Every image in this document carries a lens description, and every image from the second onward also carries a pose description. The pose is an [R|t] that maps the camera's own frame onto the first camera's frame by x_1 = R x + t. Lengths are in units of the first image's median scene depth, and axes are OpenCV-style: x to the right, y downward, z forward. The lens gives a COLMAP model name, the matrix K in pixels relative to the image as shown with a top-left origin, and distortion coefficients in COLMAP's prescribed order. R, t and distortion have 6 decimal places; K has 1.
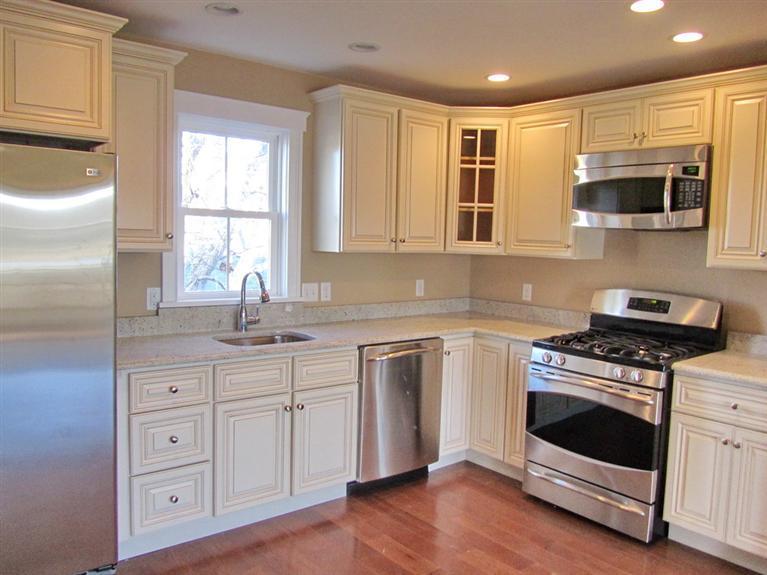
lens RADIAL K [[627.2, 0, 383.5], [0, 627.2, 287.5], [0, 0, 1]] dist [0.001489, -0.218040]
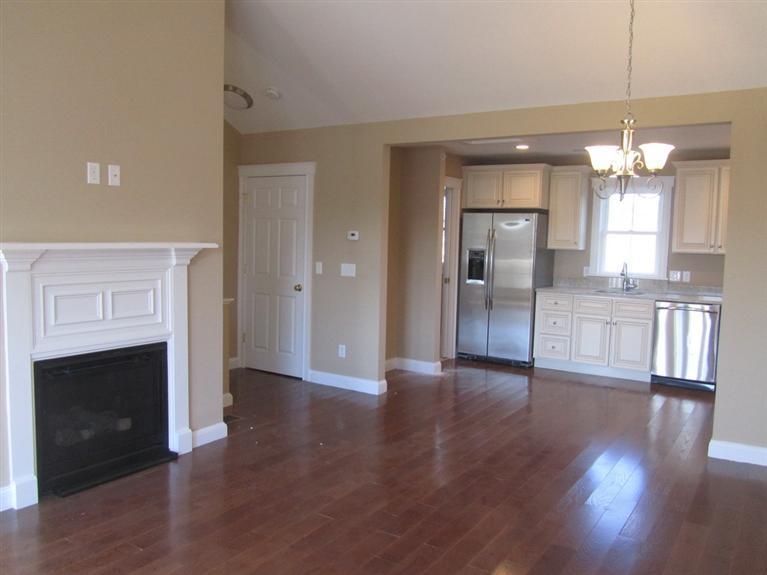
lens RADIAL K [[627.2, 0, 383.5], [0, 627.2, 287.5], [0, 0, 1]] dist [0.001489, -0.218040]
pose [[0.291753, 0.047315, -0.955323, 1.567789], [-0.084518, 0.996144, 0.023525, 0.082156], [0.952752, 0.073879, 0.294627, -0.350516]]
